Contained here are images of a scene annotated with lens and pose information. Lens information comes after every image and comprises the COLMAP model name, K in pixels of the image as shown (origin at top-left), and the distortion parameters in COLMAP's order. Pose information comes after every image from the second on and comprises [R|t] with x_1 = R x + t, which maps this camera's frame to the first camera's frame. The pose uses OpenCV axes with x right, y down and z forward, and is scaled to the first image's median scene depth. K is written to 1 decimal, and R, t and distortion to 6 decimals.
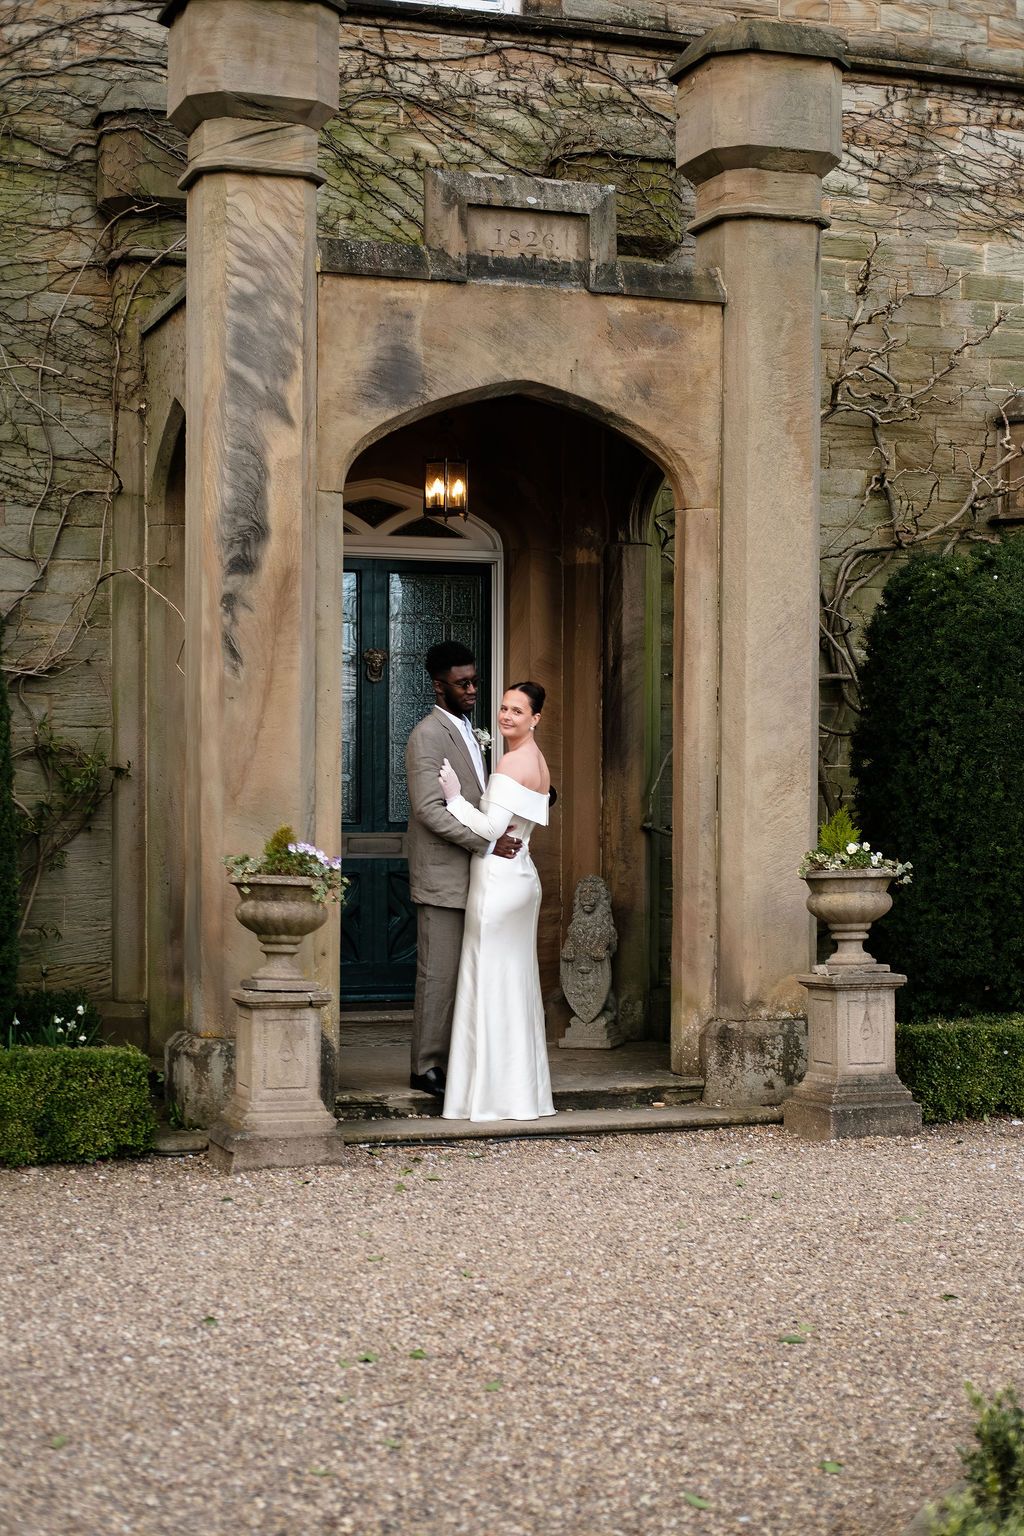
lens RADIAL K [[2479.4, 0, 528.1], [0, 2479.4, 815.8], [0, 0, 1]] dist [-0.015831, 0.000000]
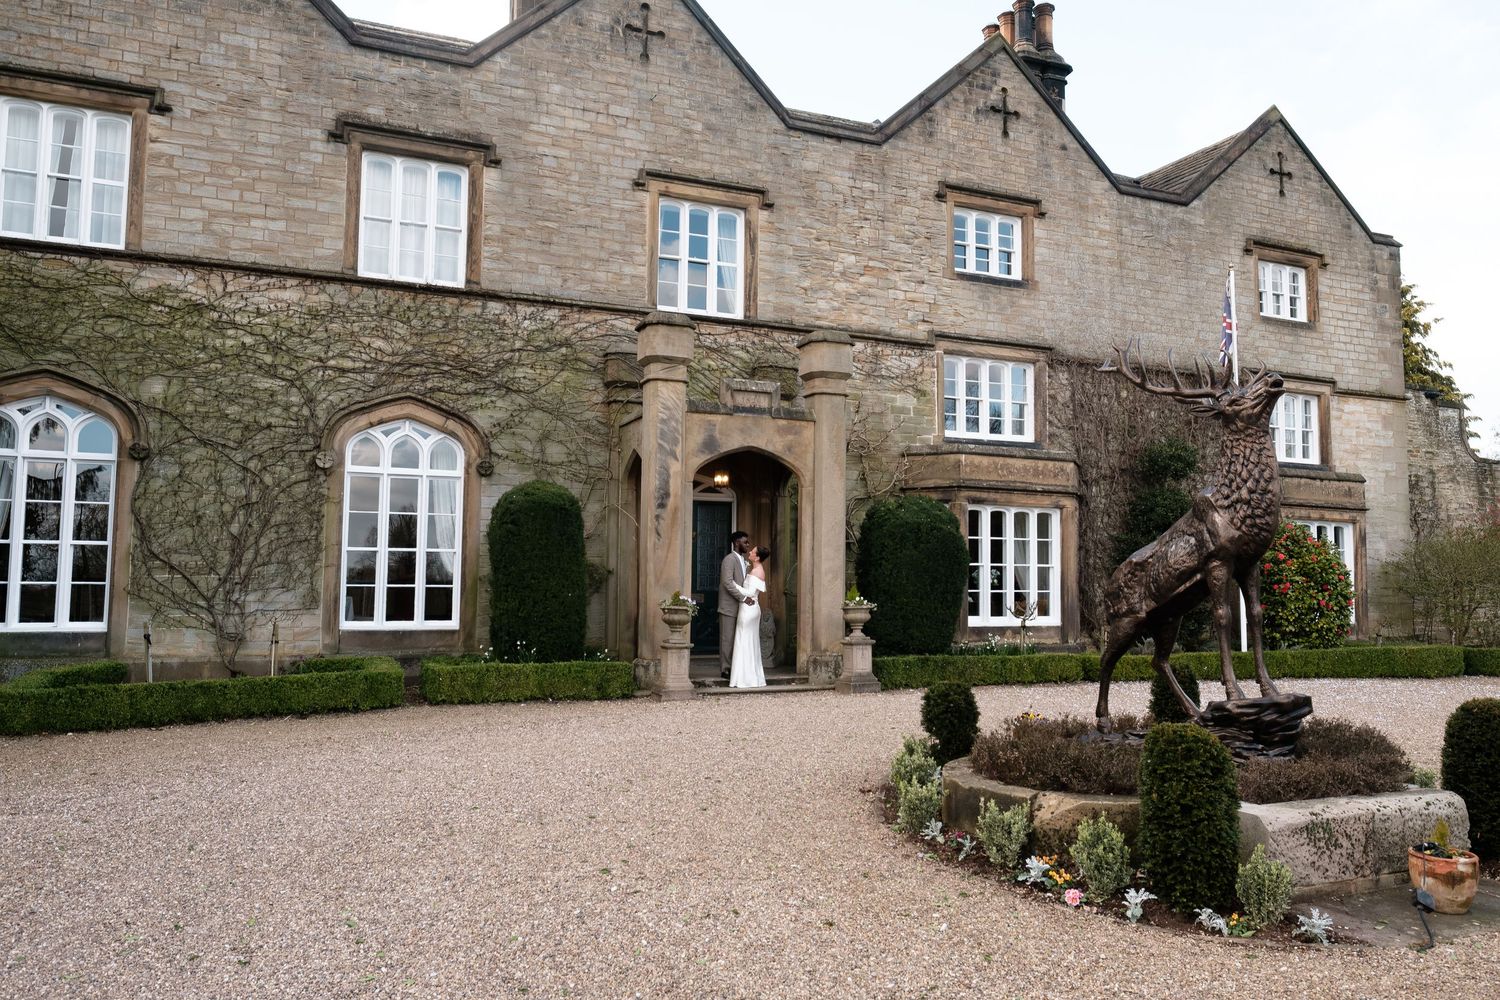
lens RADIAL K [[1053.9, 0, 745.3], [0, 1053.9, 497.9], [0, 0, 1]] dist [-0.015851, 0.006592]
pose [[0.999029, 0.010562, 0.042782, -0.061939], [-0.006778, 0.996130, -0.087630, 0.003413], [-0.043542, 0.087255, 0.995234, -0.288343]]
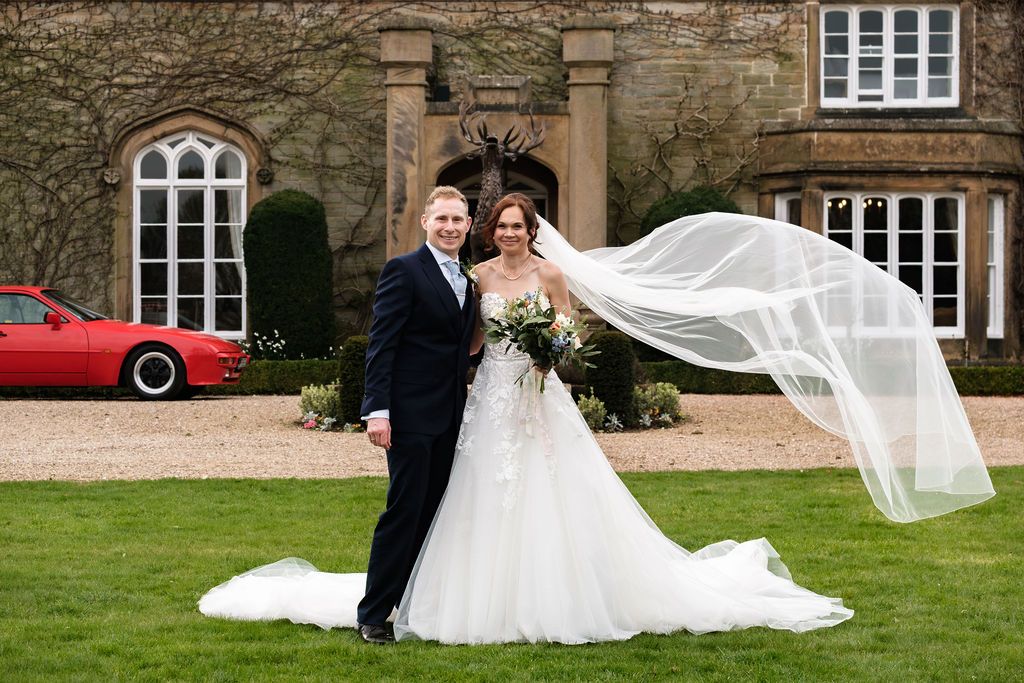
lens RADIAL K [[2783.6, 0, 512.6], [0, 2783.6, 341.1], [0, 0, 1]] dist [-0.052373, 0.000000]
pose [[0.937712, -0.005350, -0.347373, 1.141033], [0.000606, 0.999905, -0.013764, 0.103315], [0.347413, 0.012697, 0.937626, -2.063766]]
